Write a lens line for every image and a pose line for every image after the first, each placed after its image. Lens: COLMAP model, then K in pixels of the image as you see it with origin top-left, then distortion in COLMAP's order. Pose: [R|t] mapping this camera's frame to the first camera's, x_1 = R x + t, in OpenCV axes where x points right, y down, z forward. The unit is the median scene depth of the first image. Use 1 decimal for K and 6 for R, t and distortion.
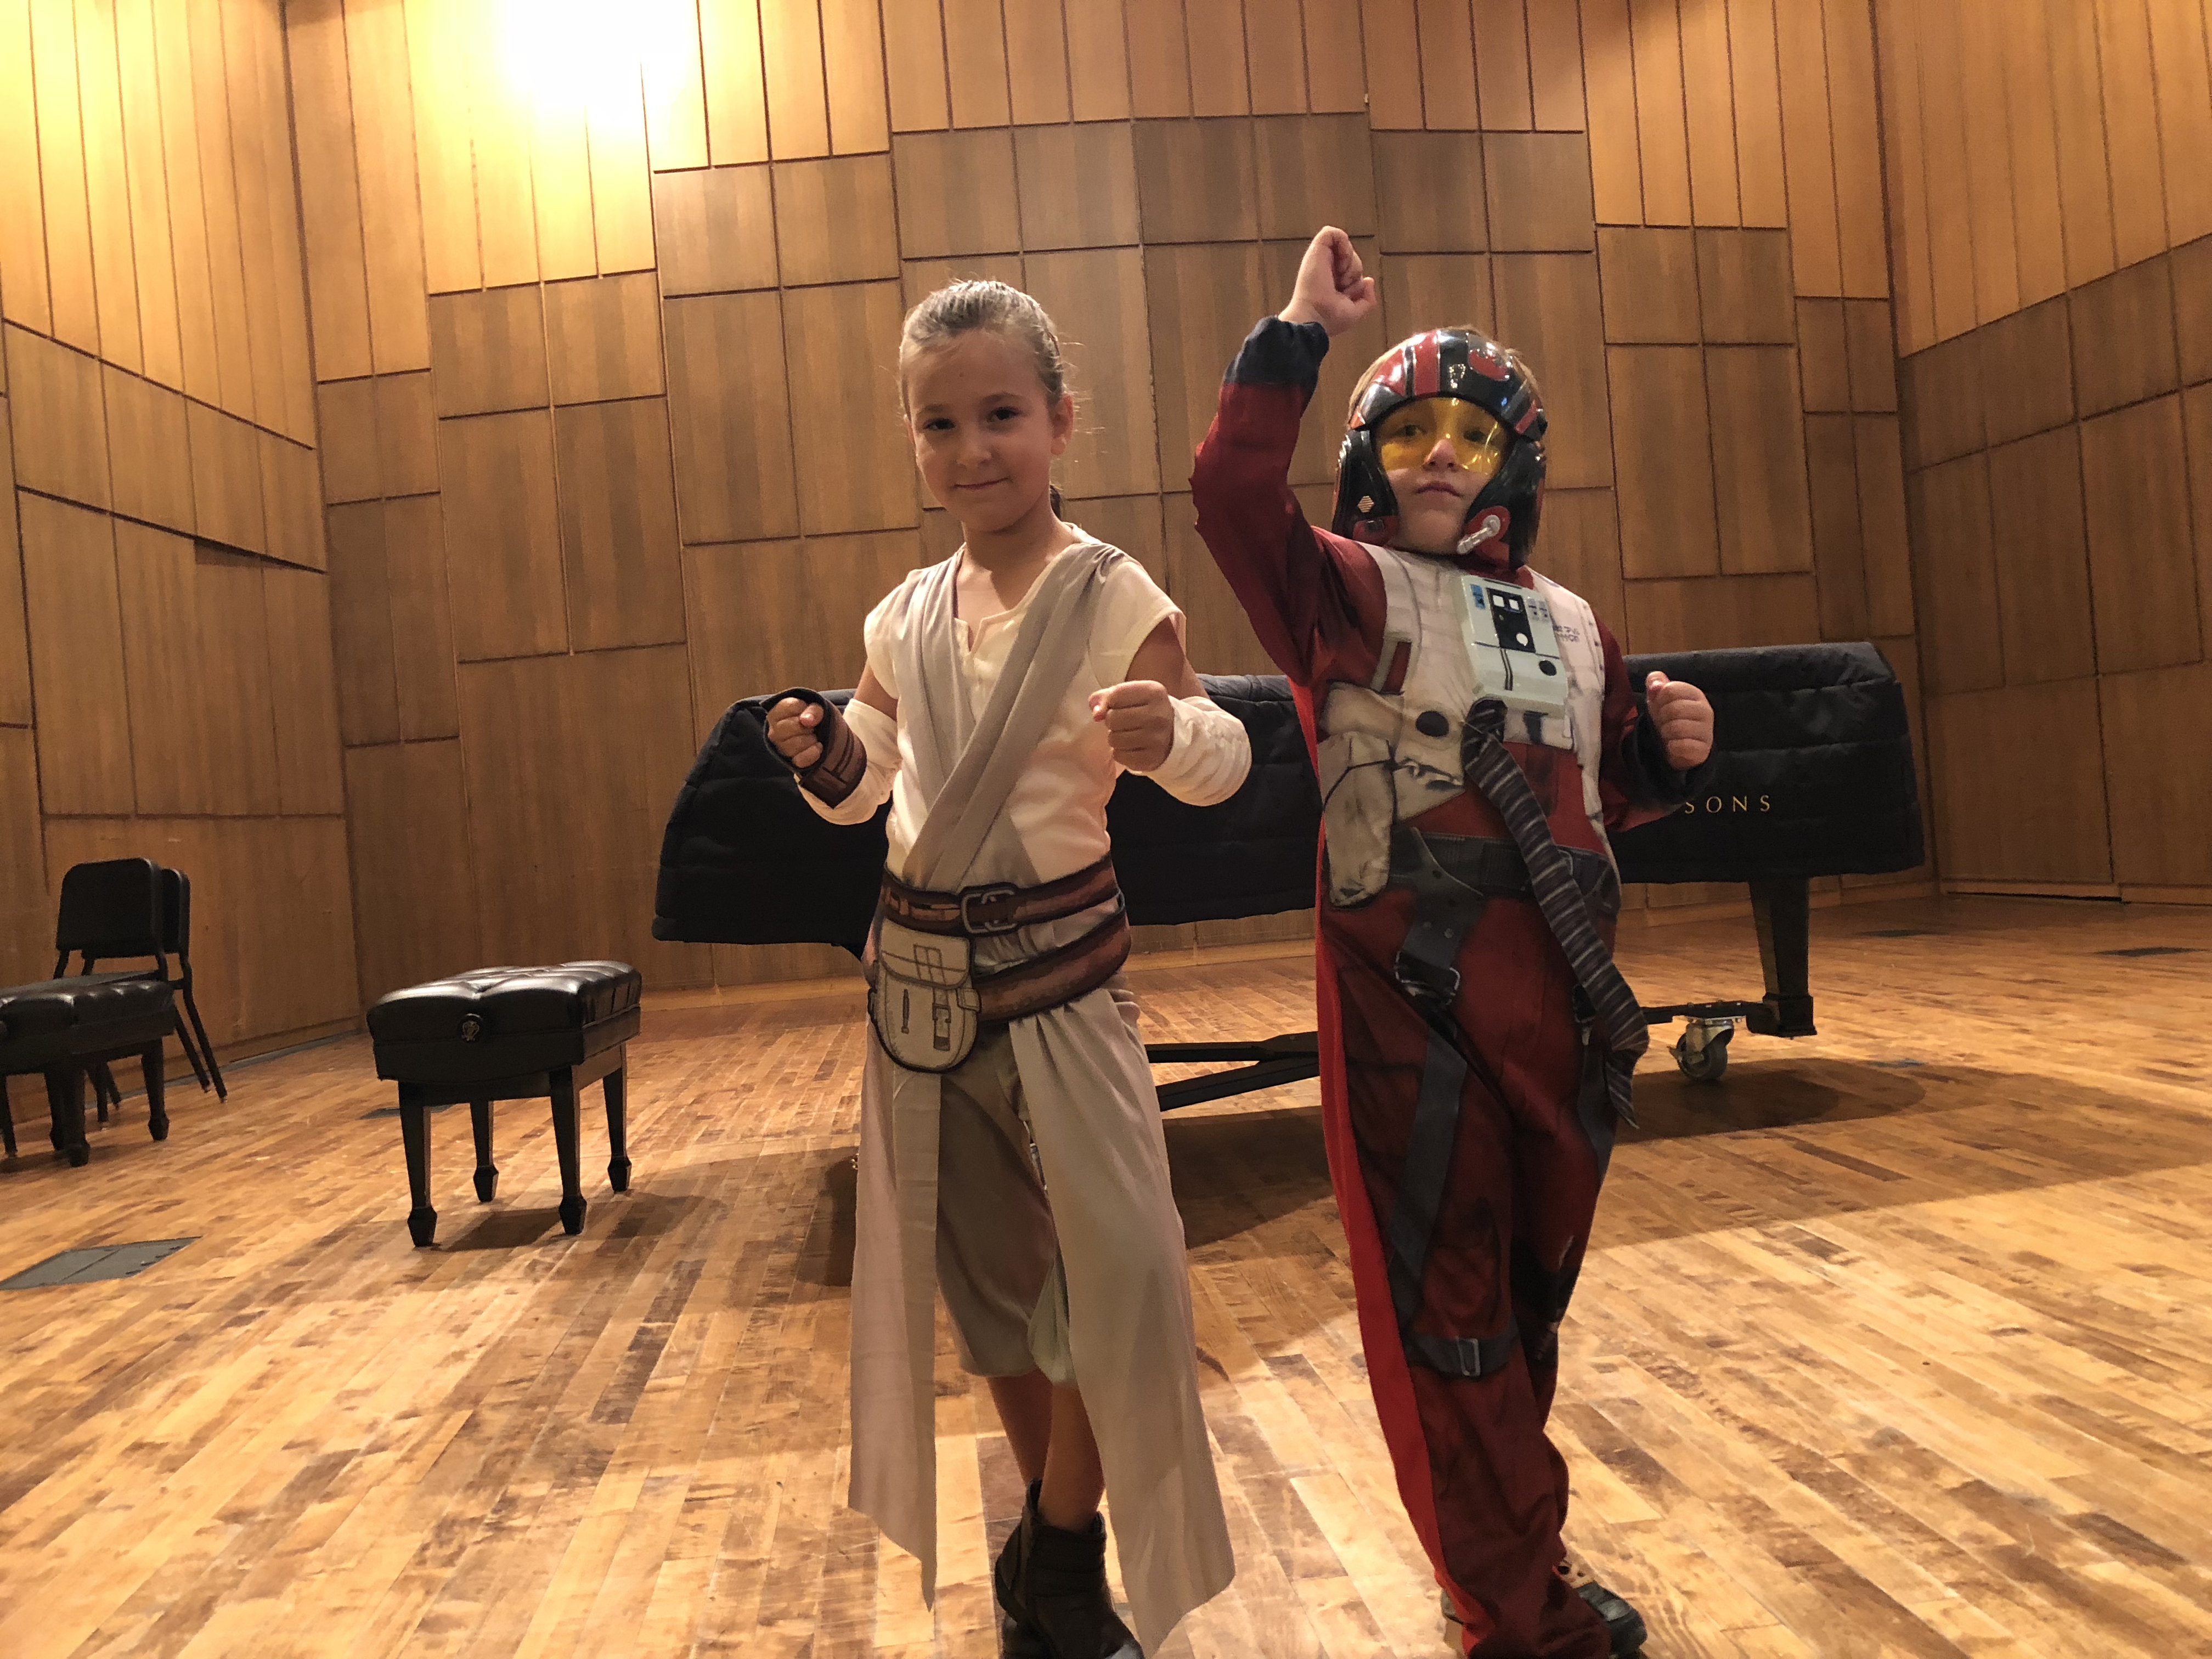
lens RADIAL K [[1800.2, 0, 1075.2], [0, 1800.2, 835.4], [0, 0, 1]] dist [-0.008619, 0.011241]
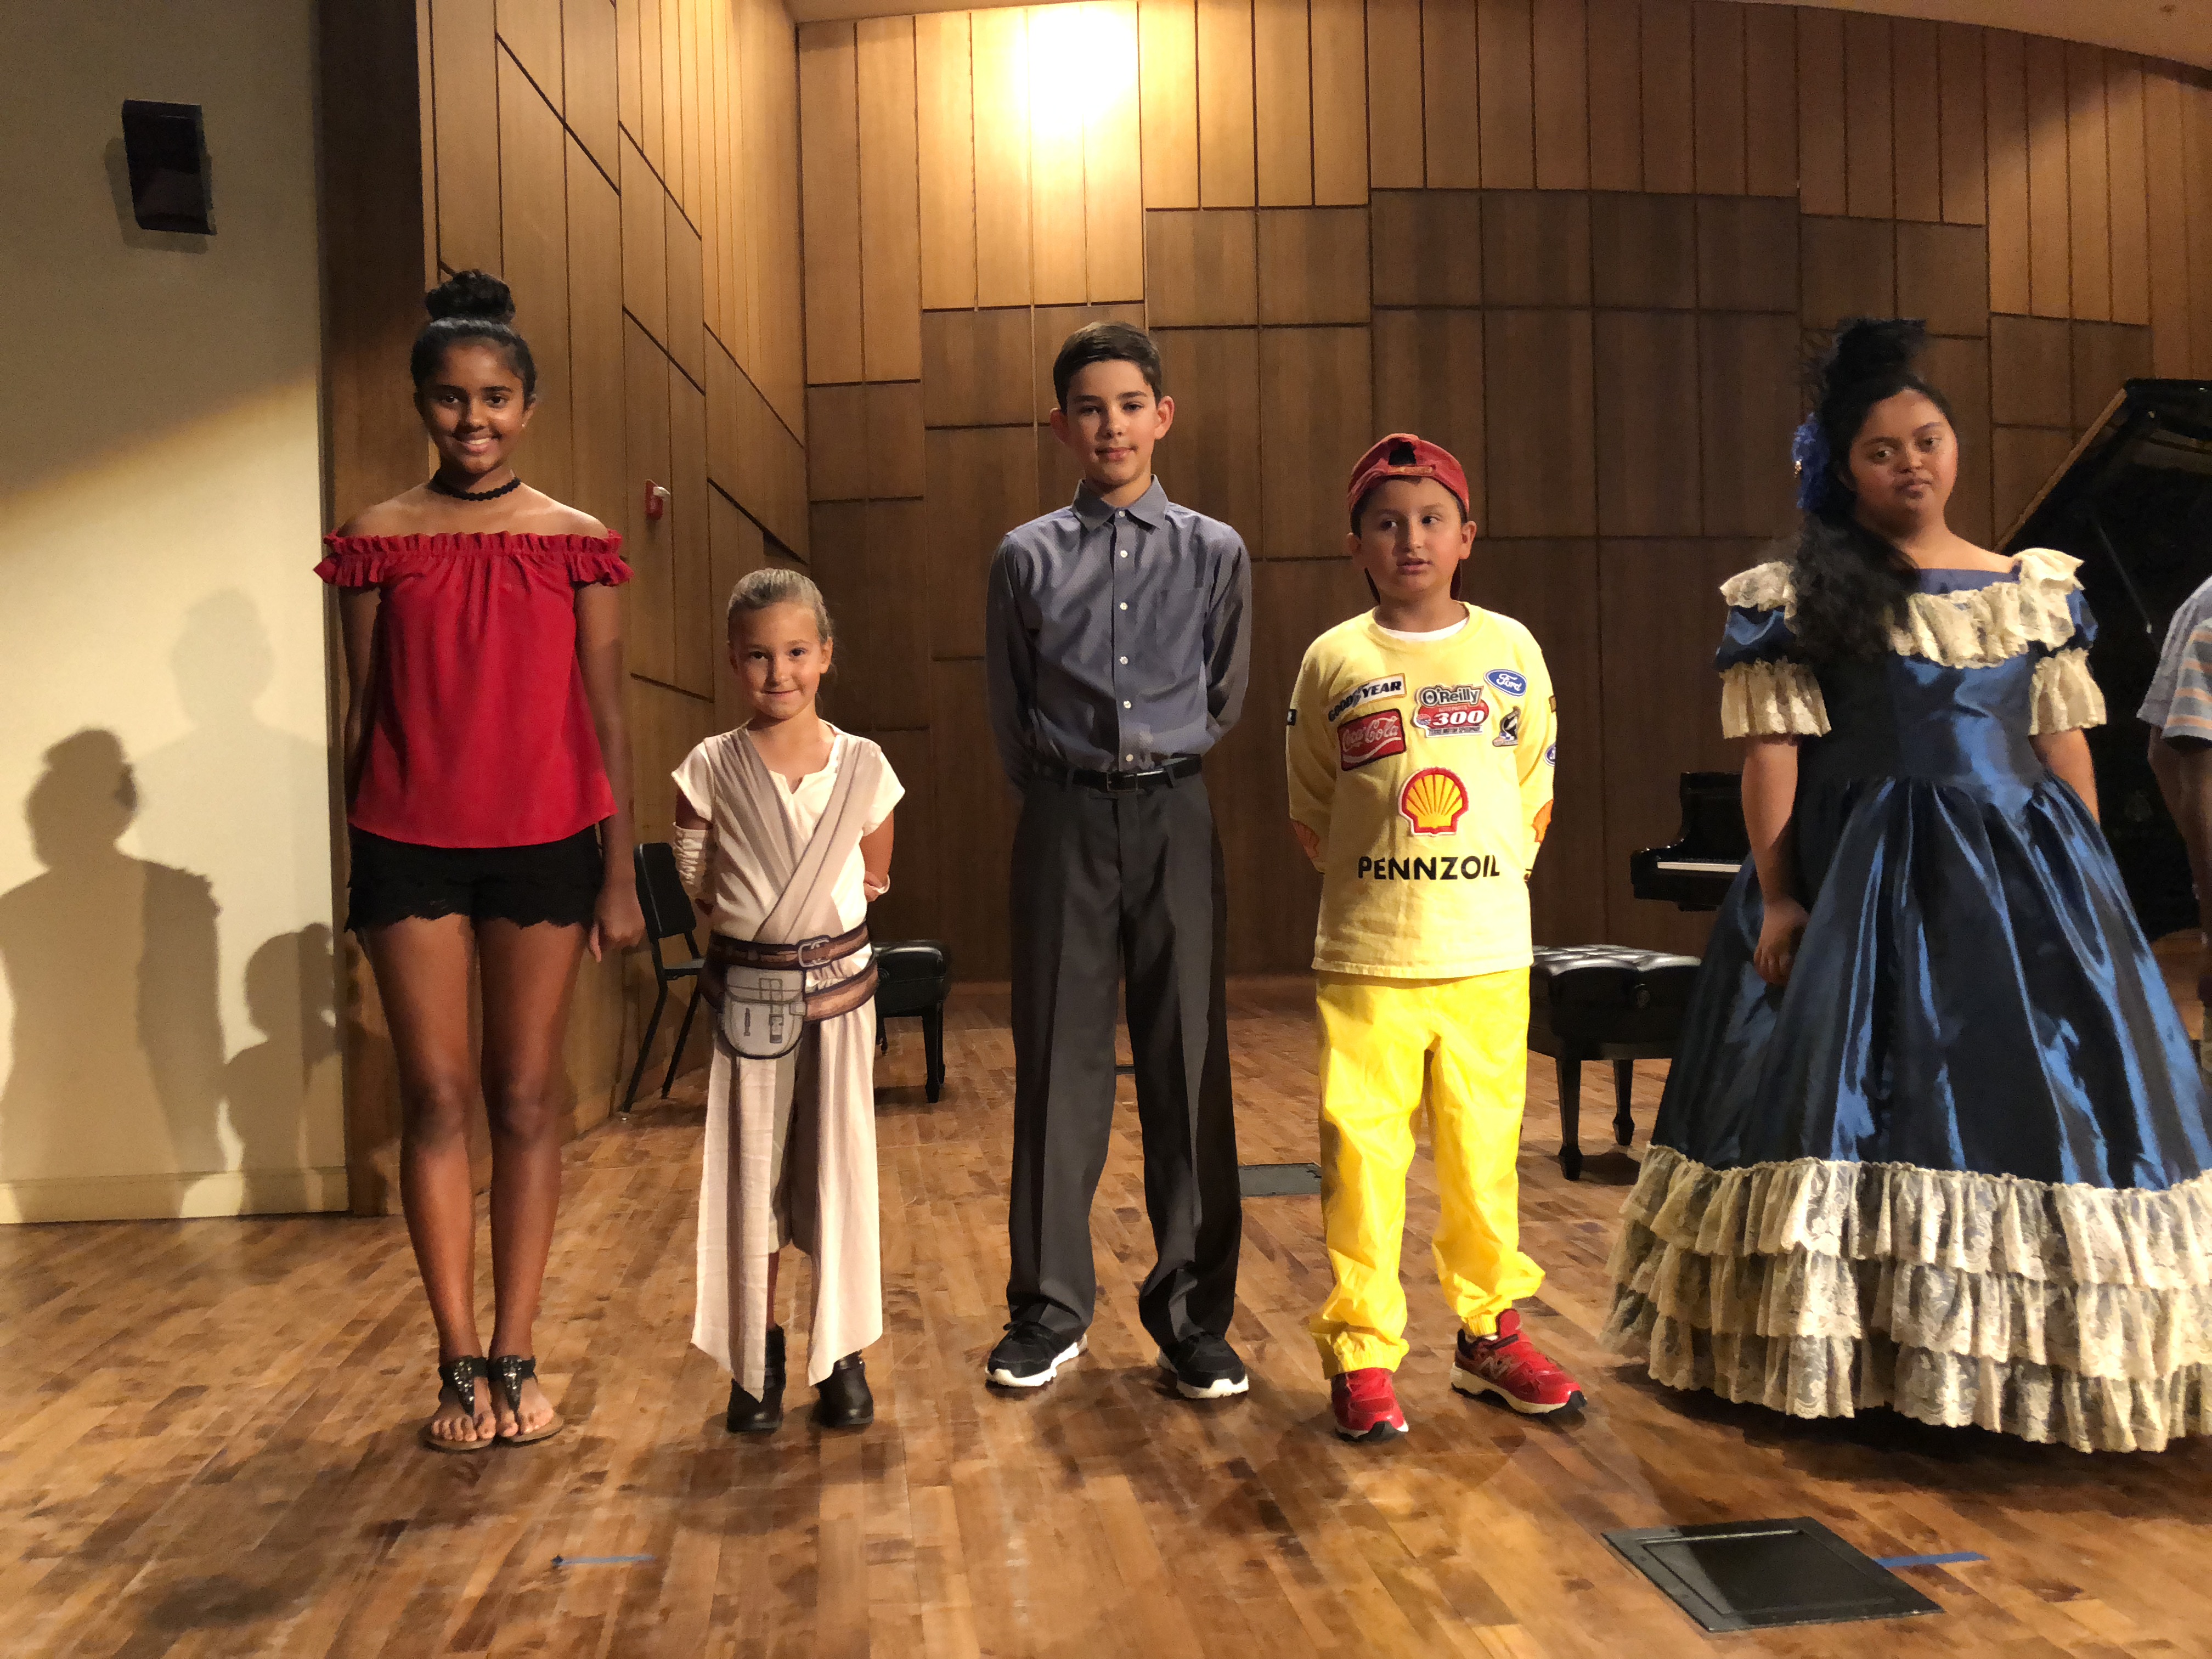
lens RADIAL K [[1800.2, 0, 1065.6], [0, 1800.2, 836.9], [0, 0, 1]] dist [-0.008619, 0.011241]
pose [[0.998094, 0.054812, 0.028339, -0.289781], [-0.054688, 0.998490, -0.005139, 0.011171], [-0.028578, 0.003580, 0.999585, -0.065650]]
